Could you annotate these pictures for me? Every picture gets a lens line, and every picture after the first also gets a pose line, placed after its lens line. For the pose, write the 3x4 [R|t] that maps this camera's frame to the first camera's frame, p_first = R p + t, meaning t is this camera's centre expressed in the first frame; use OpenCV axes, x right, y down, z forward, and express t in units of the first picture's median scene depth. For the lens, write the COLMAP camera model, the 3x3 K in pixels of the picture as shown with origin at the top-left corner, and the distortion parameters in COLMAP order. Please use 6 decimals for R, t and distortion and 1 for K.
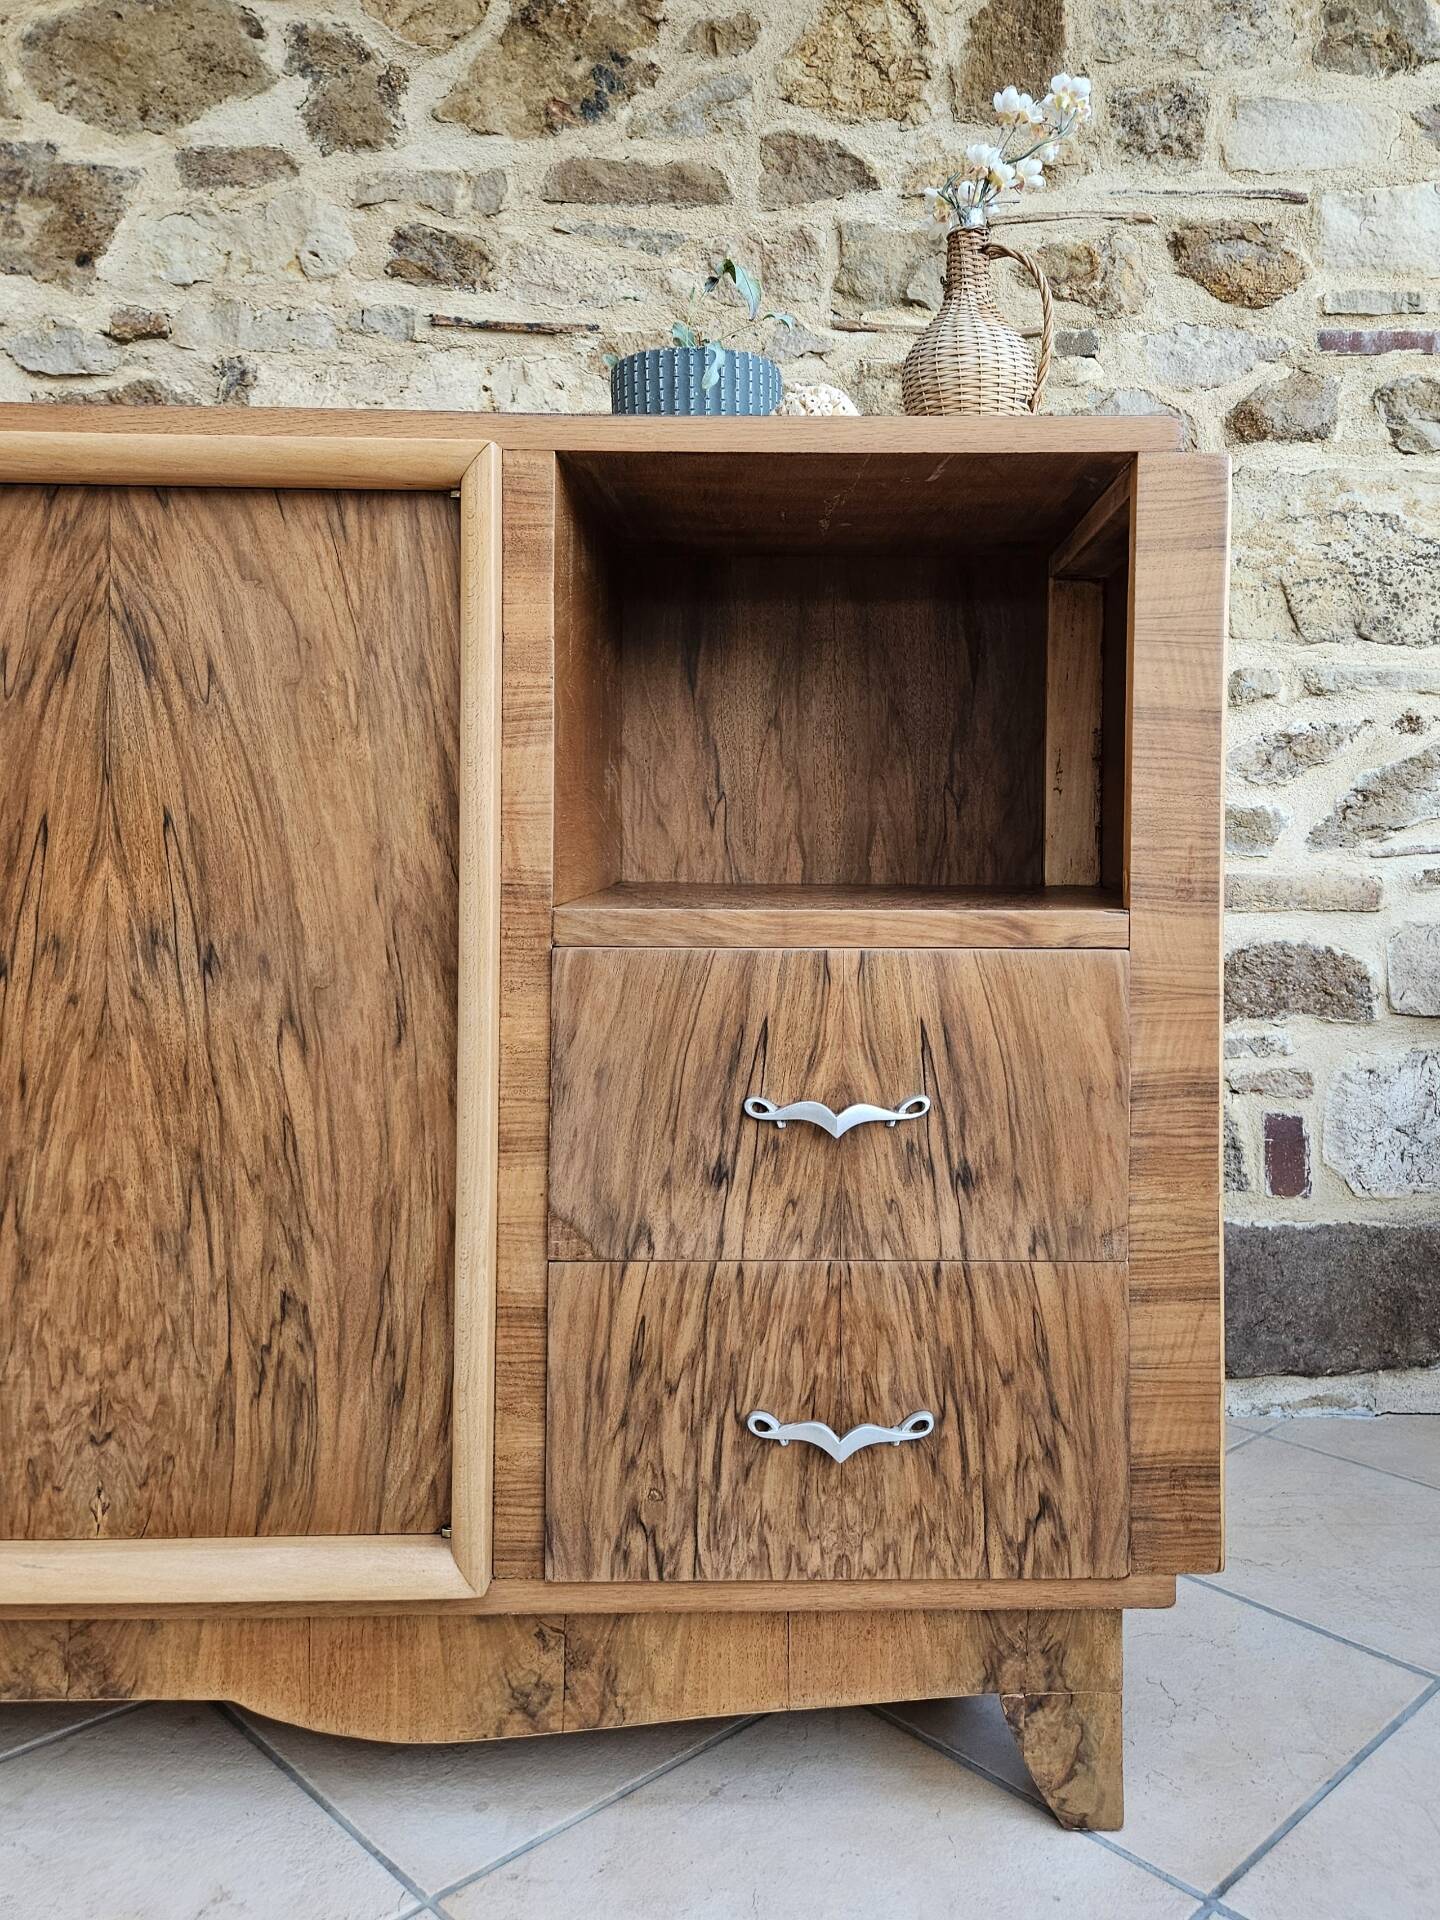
lens RADIAL K [[1508.5, 0, 838.8], [0, 1508.5, 828.2], [0, 0, 1]] dist [0.070962, -0.061415]
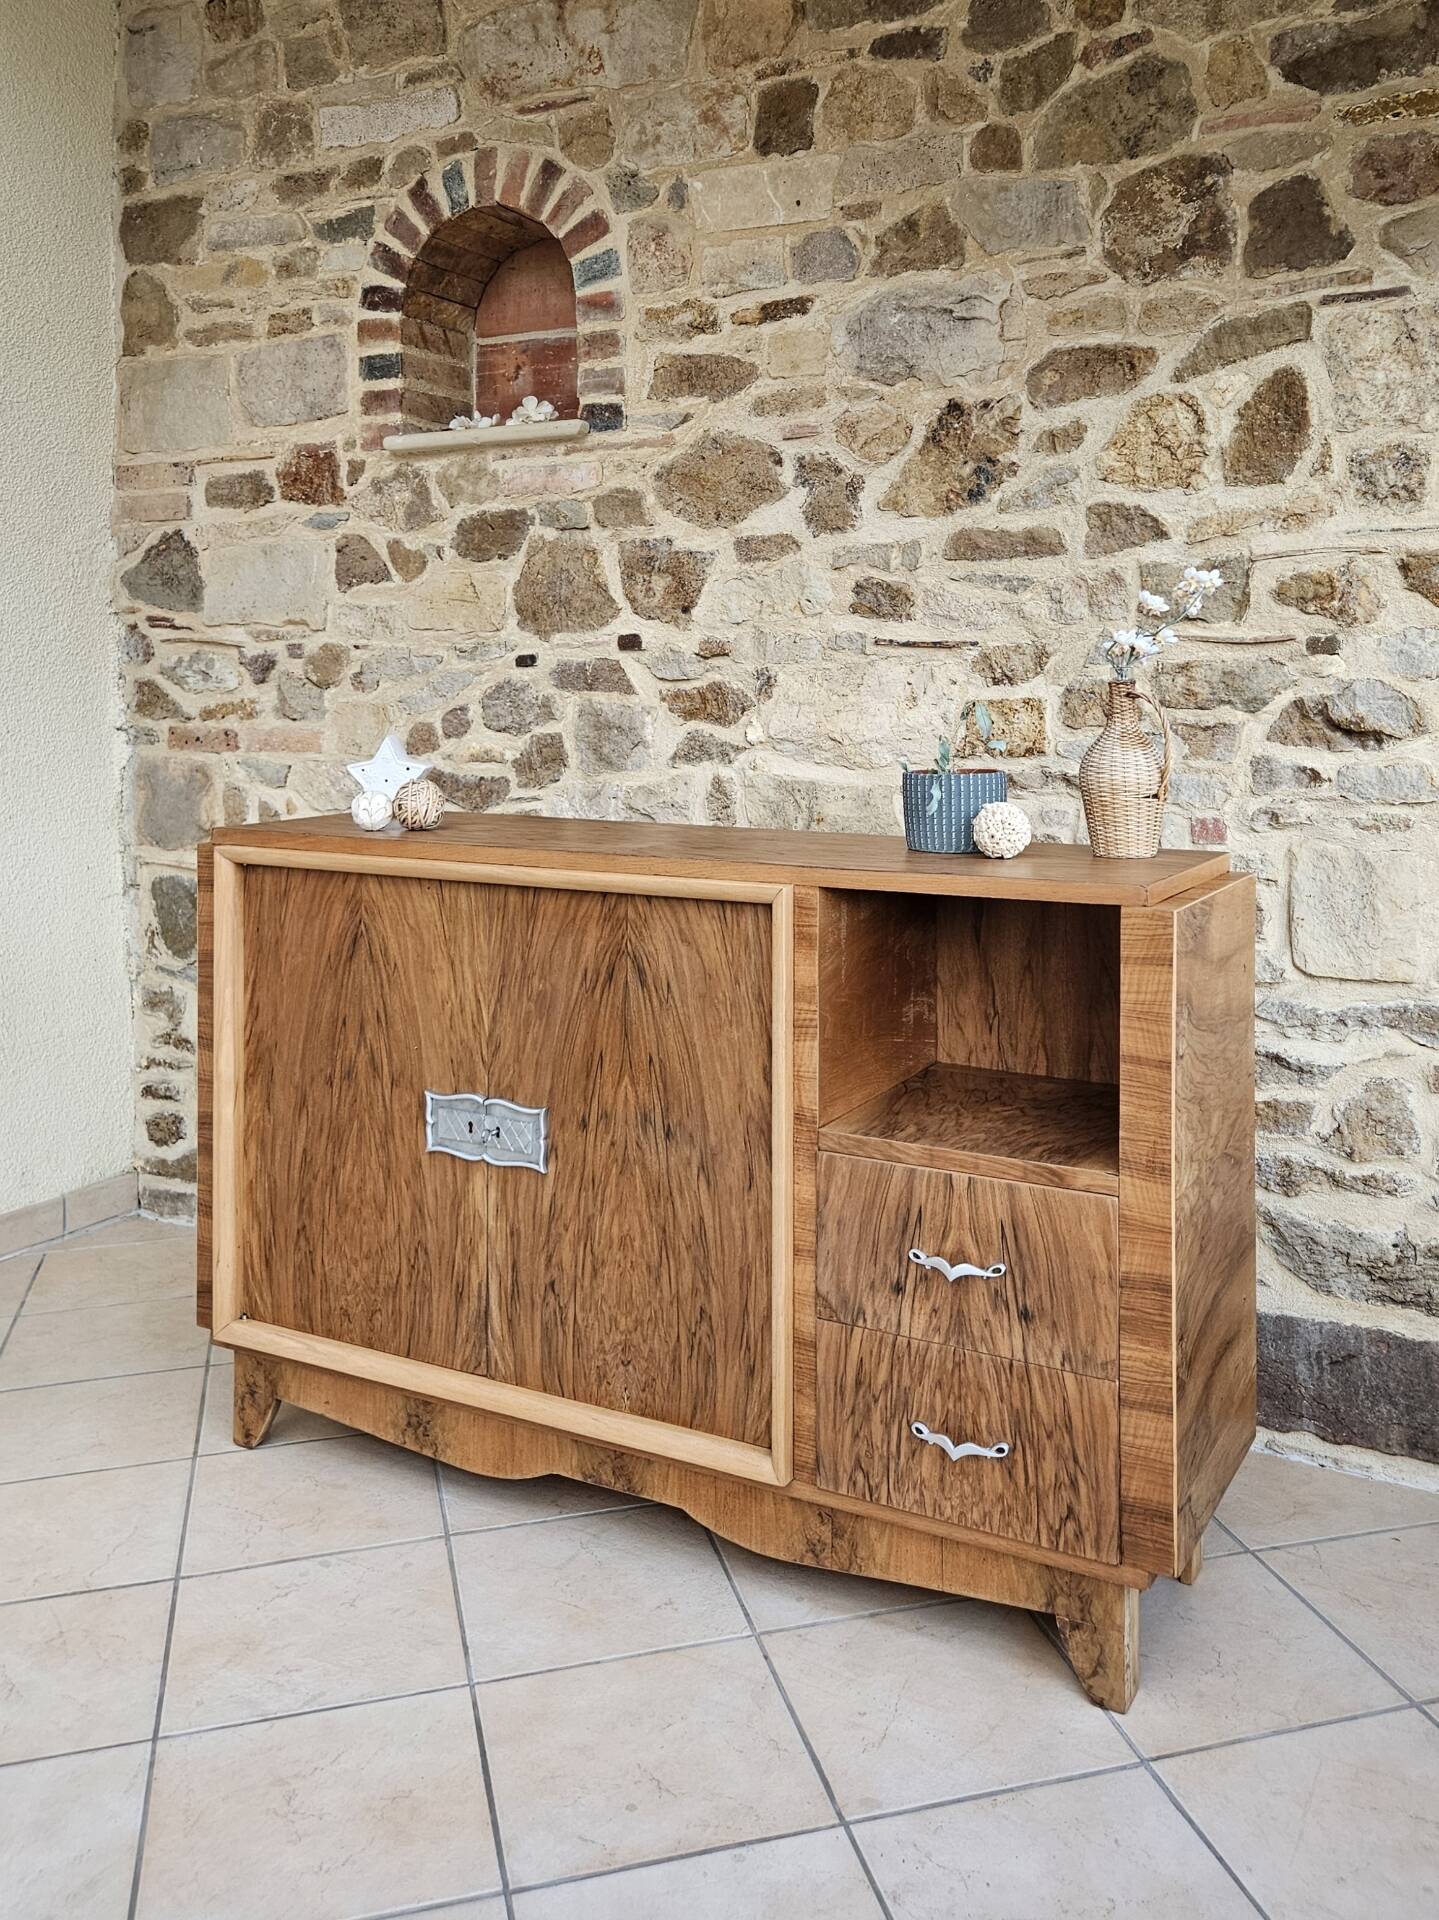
lens RADIAL K [[1647.4, 0, 795.0], [0, 1647.4, 696.4], [0, 0, 1]] dist [0.080896, -0.075953]
pose [[0.873999, 0.001989, -0.485924, 0.761972], [0.004375, 0.999919, 0.011962, -0.494829], [0.485909, -0.012581, 0.873919, -0.783136]]
